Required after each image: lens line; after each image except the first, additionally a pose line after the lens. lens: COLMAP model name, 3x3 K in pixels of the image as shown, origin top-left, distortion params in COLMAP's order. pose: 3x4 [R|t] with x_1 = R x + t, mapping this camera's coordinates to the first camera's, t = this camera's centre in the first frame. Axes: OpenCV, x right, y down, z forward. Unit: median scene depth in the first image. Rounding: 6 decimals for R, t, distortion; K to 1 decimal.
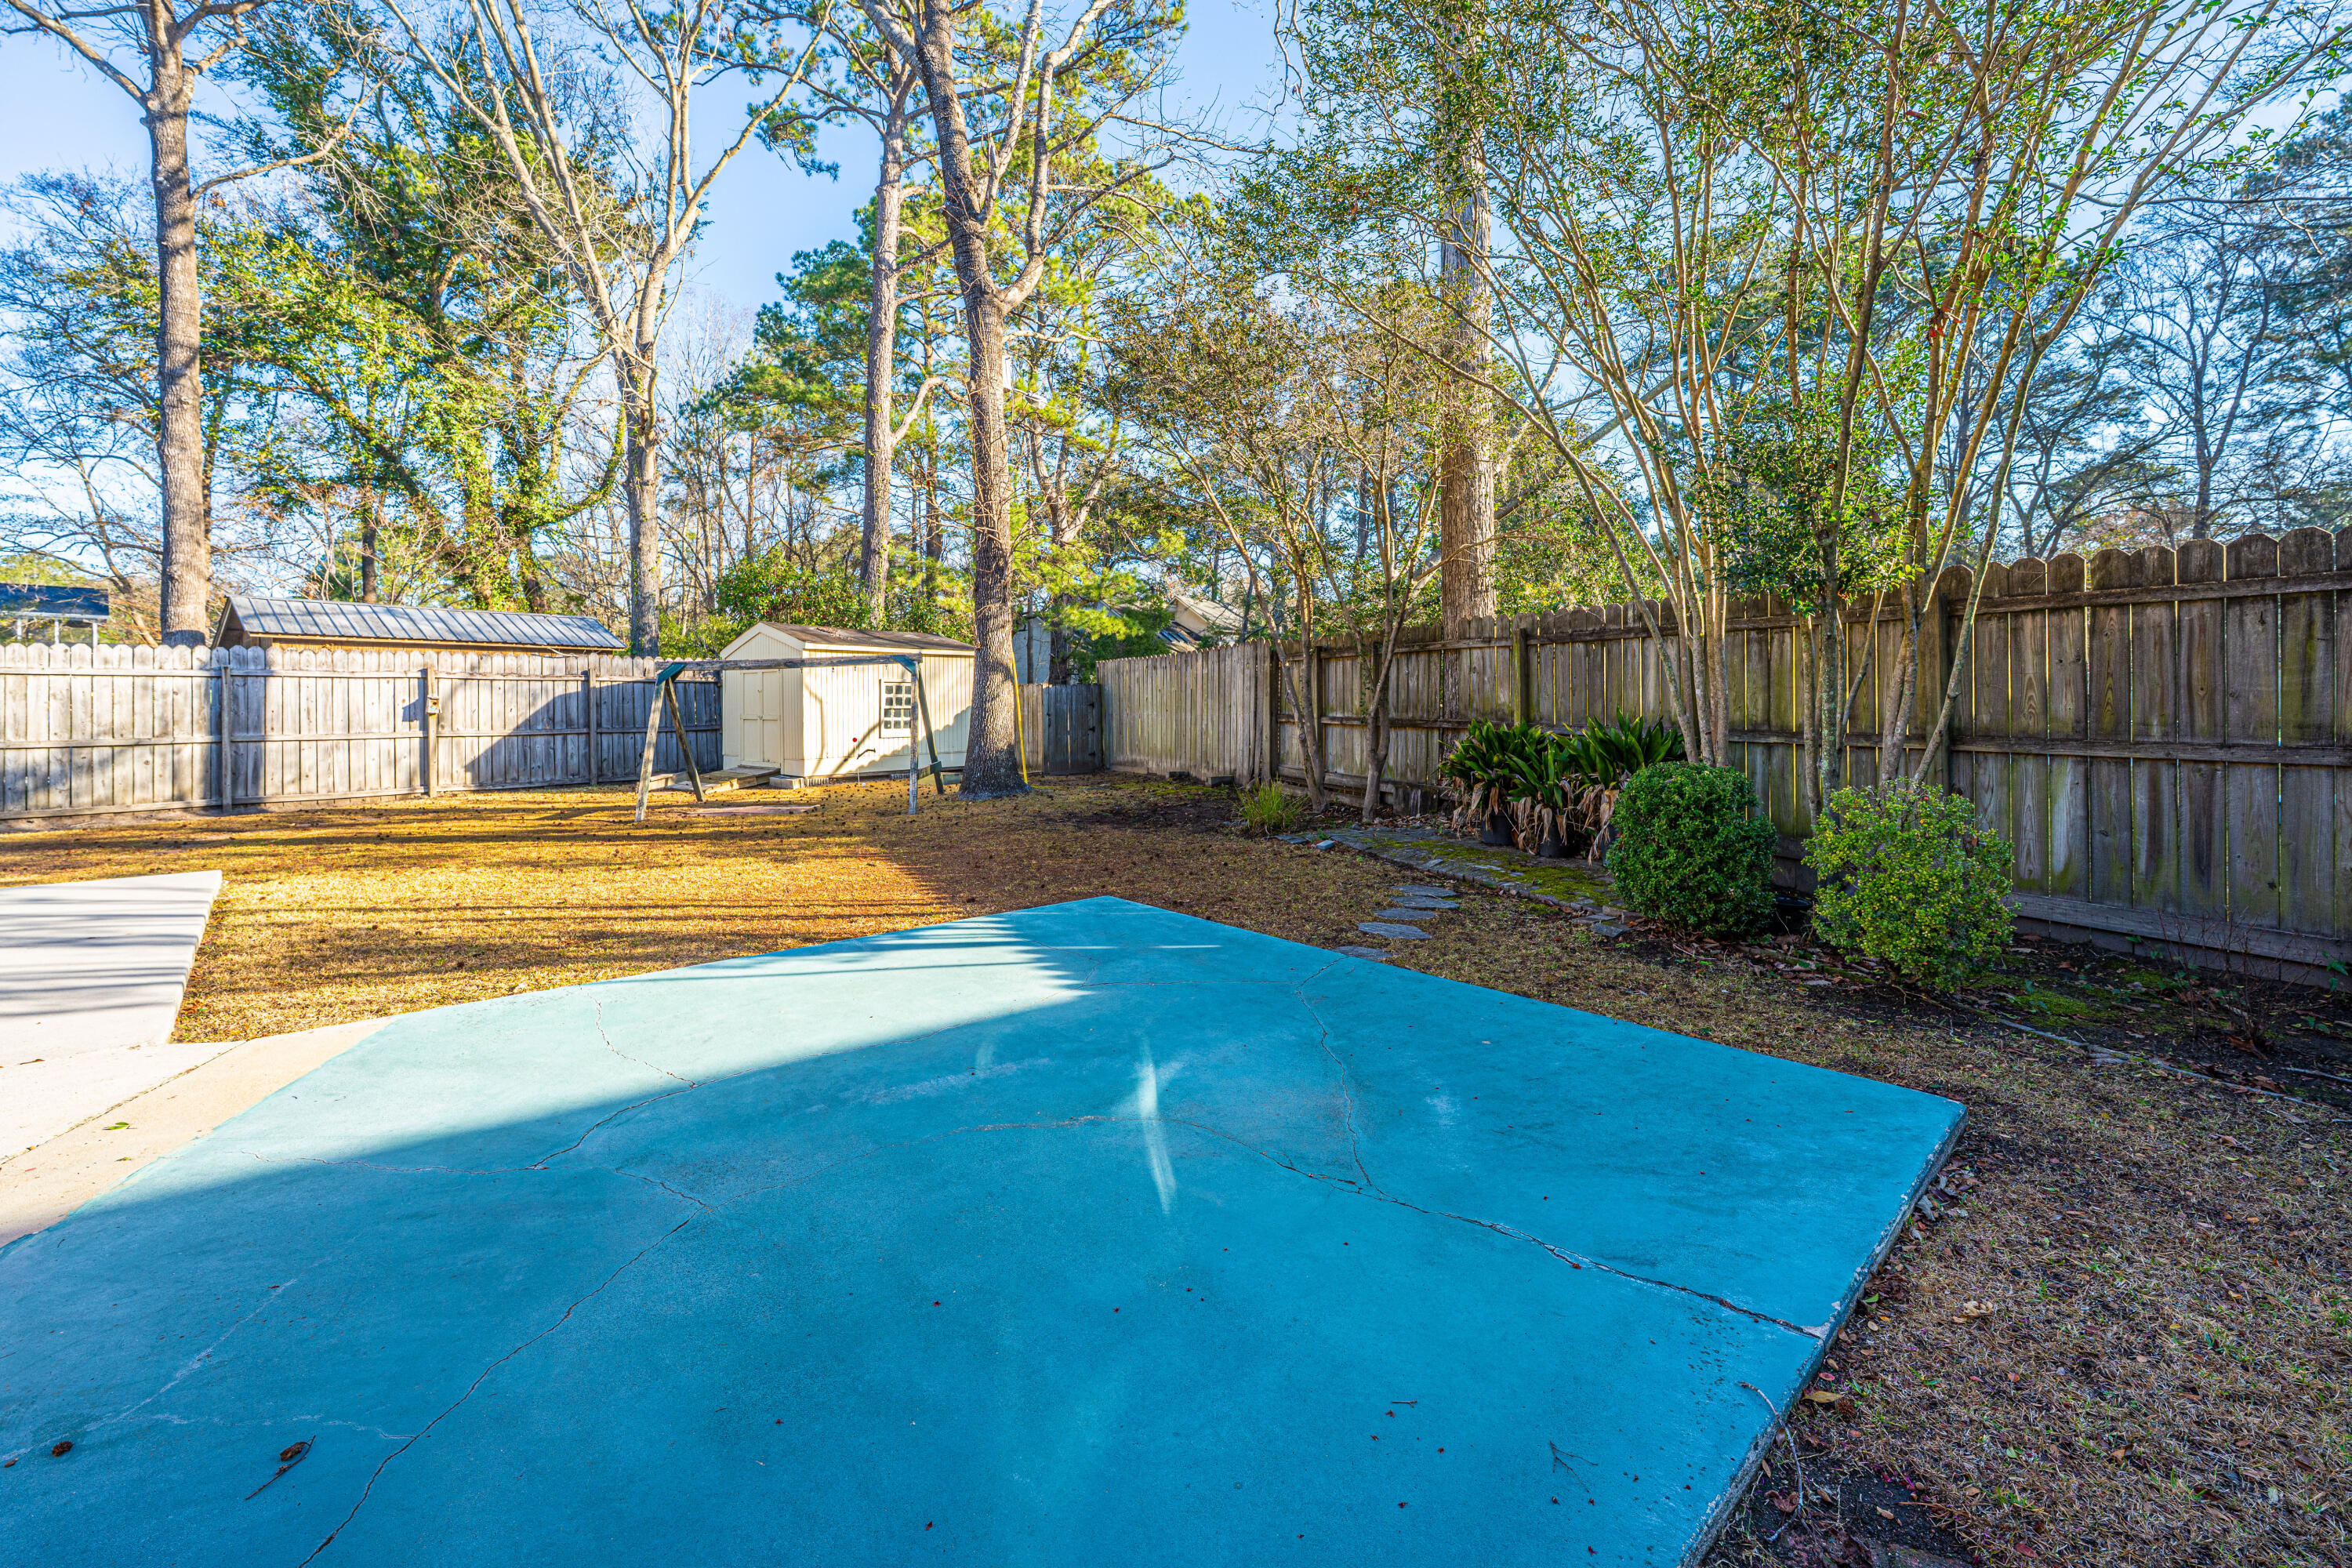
lens RADIAL K [[932.2, 0, 1334.7], [0, 932.2, 701.9], [0, 0, 1]] dist [-0.002739, 0.000455]
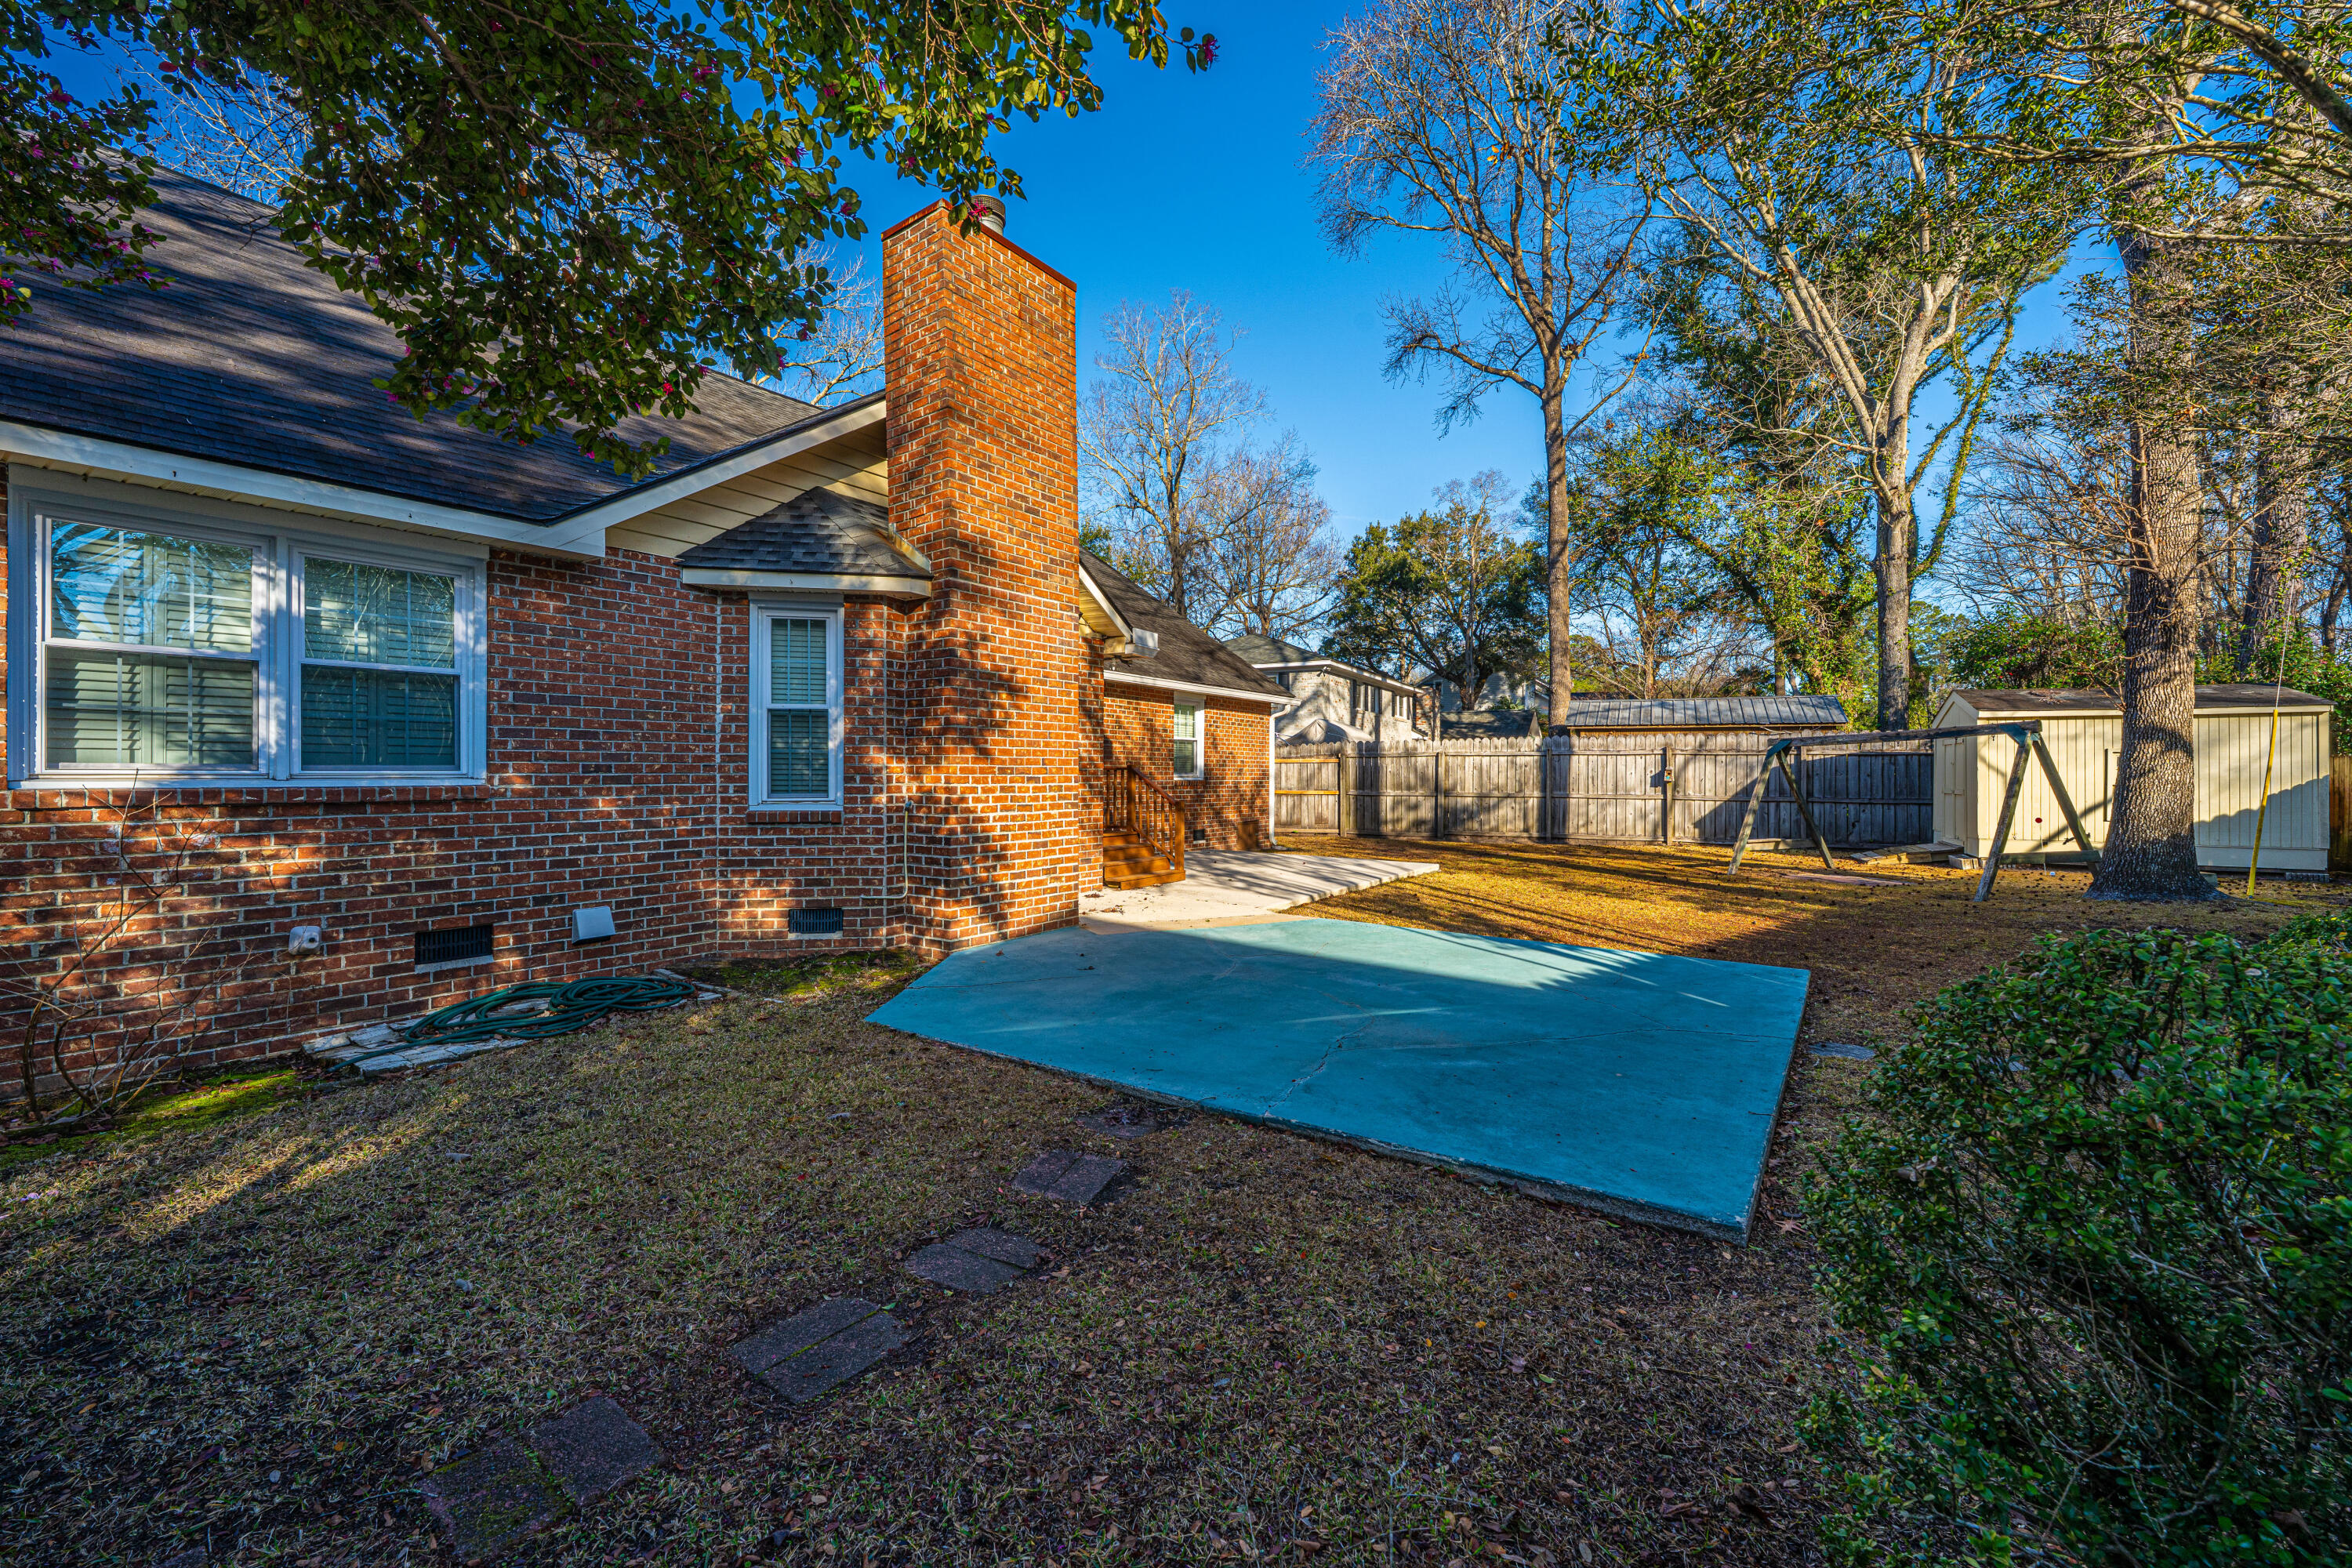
lens RADIAL K [[932.2, 0, 1181.4], [0, 932.2, 781.3], [0, 0, 1]] dist [-0.002739, 0.000455]
pose [[0.234005, 0.017828, -0.972072, 0.149277], [-0.009138, 0.999828, 0.016137, -0.002197], [0.972192, 0.005106, 0.234128, 0.024391]]
